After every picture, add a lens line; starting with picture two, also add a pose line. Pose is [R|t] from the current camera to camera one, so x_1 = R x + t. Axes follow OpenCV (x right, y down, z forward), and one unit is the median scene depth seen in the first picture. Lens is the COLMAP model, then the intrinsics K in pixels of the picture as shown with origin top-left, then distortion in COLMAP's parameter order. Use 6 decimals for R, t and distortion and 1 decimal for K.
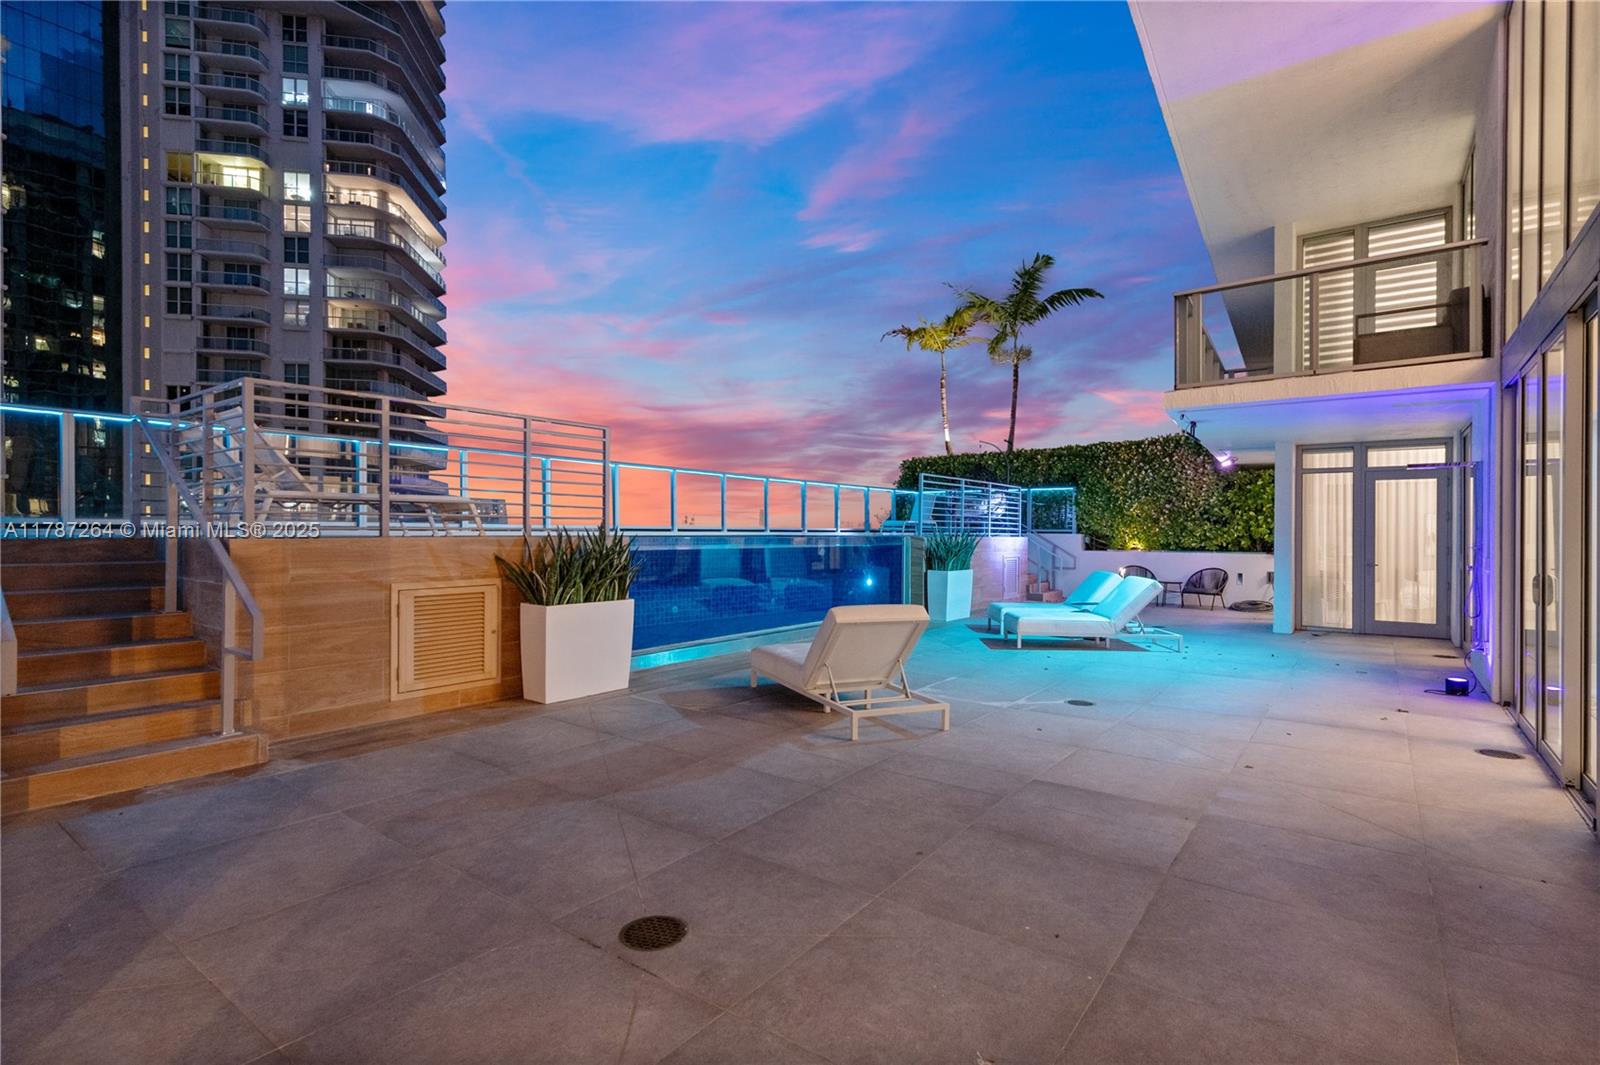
lens RADIAL K [[770.3, 0, 808.9], [0, 770.3, 530.5], [0, 0, 1]] dist [0.012537, -0.001948]
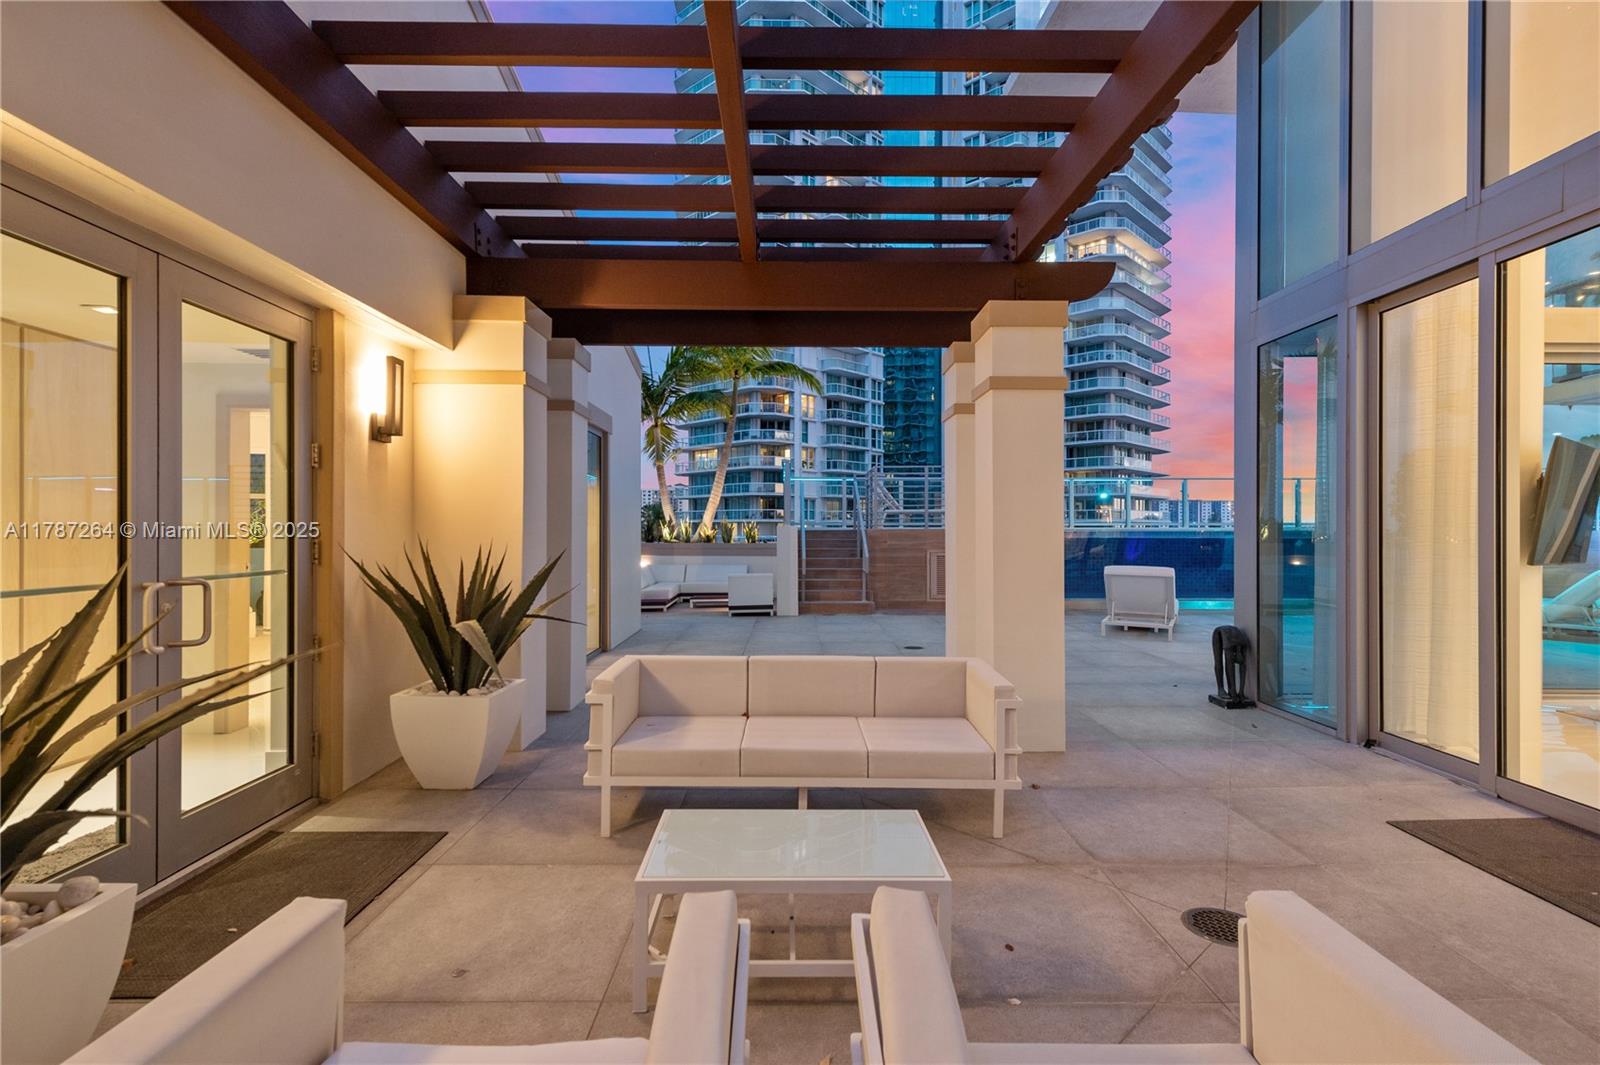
lens RADIAL K [[770.3, 0, 804.0], [0, 770.3, 535.6], [0, 0, 1]] dist [0.012537, -0.001948]
pose [[0.606413, -0.000863, -0.795150, 0.089932], [0.002157, 0.999998, 0.000560, 0.001807], [0.795147, -0.002055, 0.606413, -0.058063]]
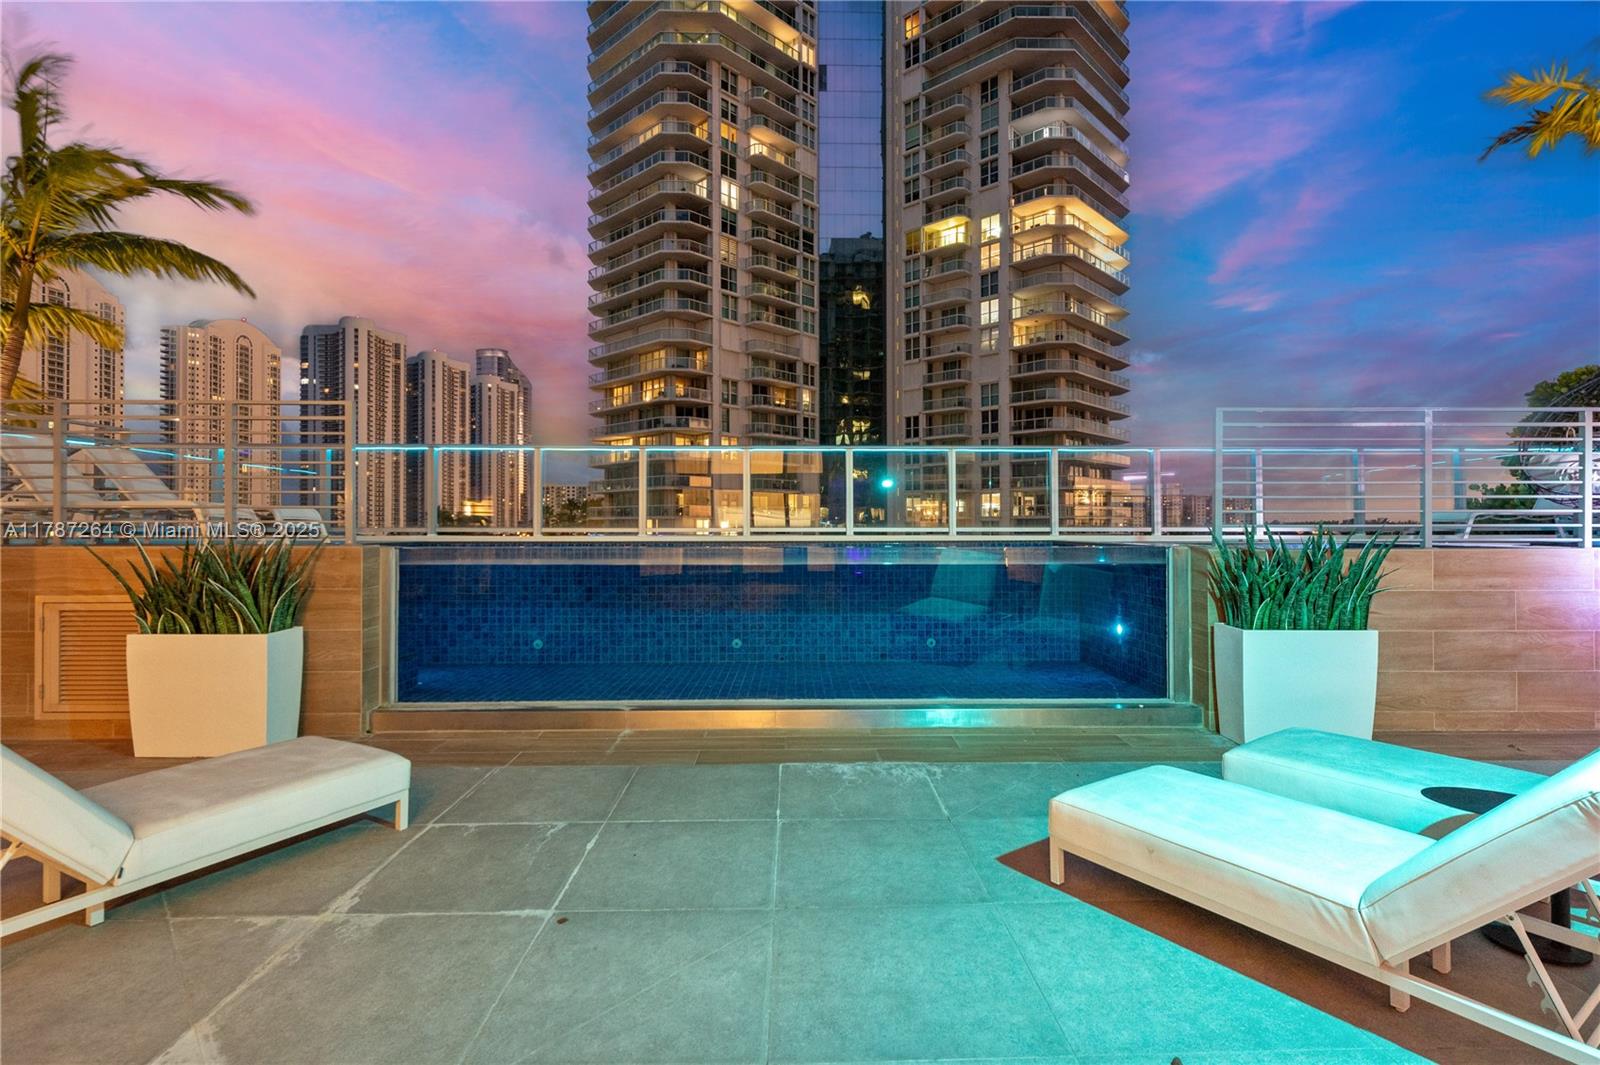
lens RADIAL K [[770.3, 0, 810.2], [0, 770.3, 525.5], [0, 0, 1]] dist [0.012537, -0.001948]
pose [[0.613402, -0.008941, -0.789720, 0.069578], [0.004616, 0.999959, -0.007736, -0.000433], [0.789758, 0.001100, 0.613418, 0.101938]]
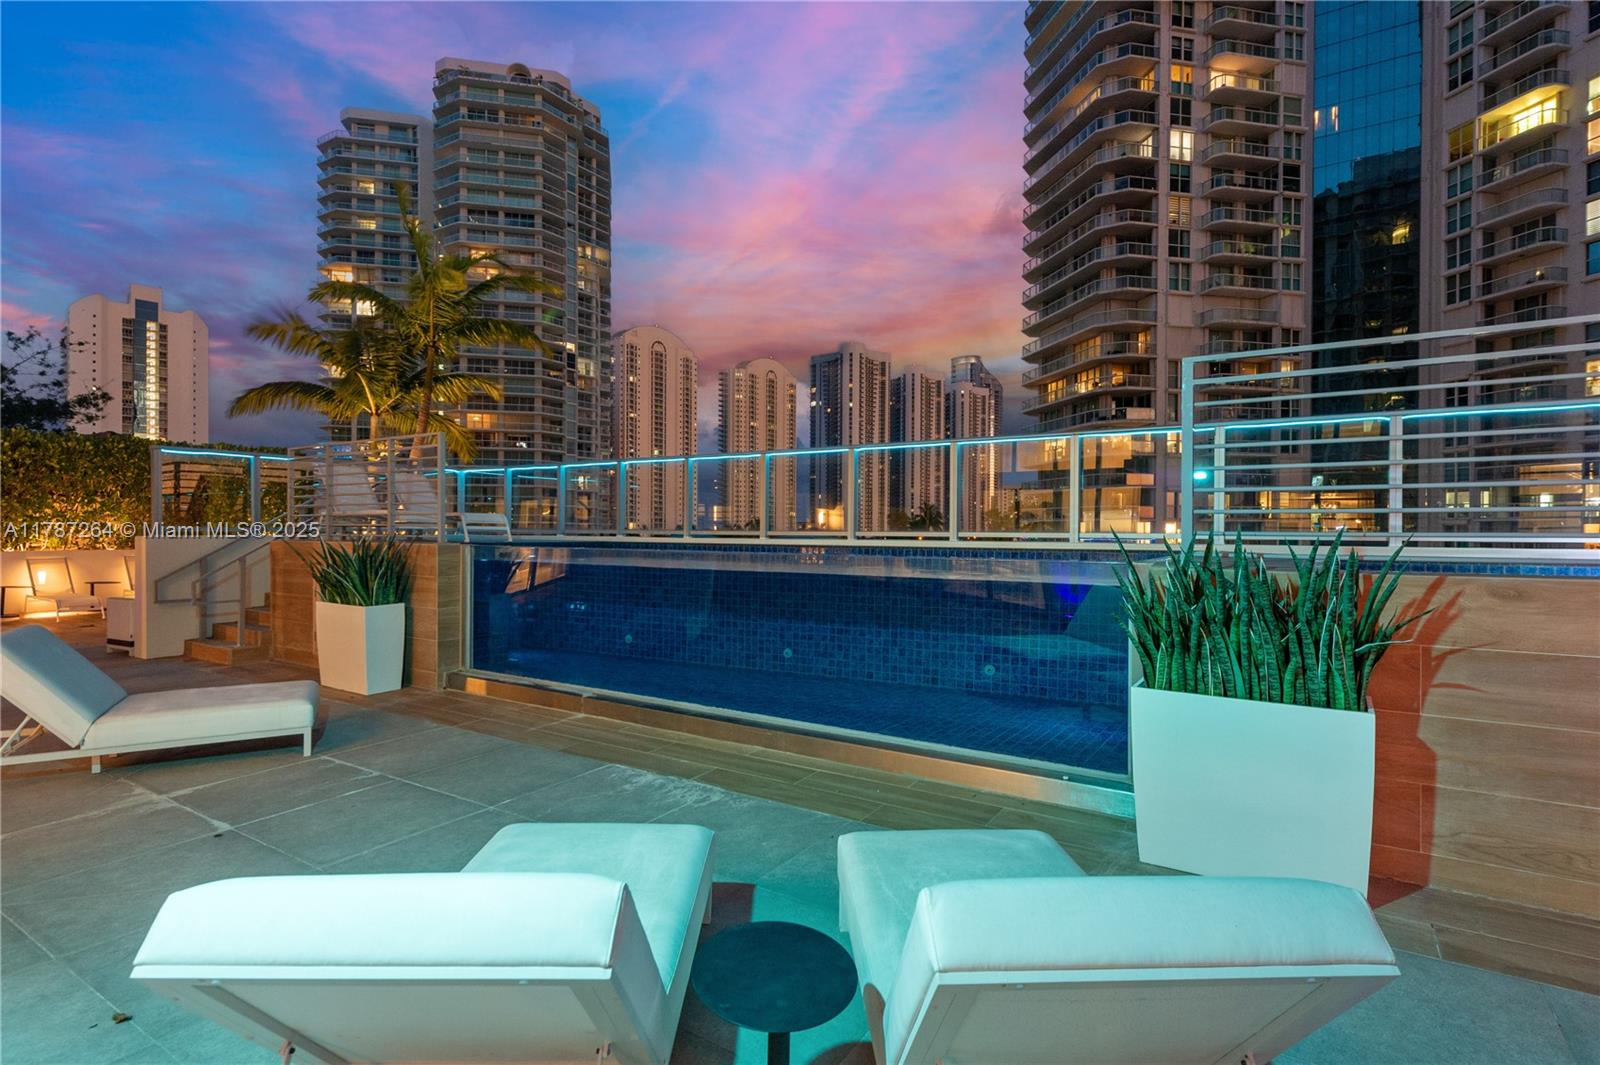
lens RADIAL K [[797.3, 0, 803.1], [0, 797.3, 537.6], [0, 0, 1]] dist [0.007928, -0.001554]
pose [[0.060836, 0.003215, -0.998143, 0.090127], [-0.002246, 0.999993, 0.003084, -0.000726], [0.998145, 0.002054, 0.060843, 0.164033]]
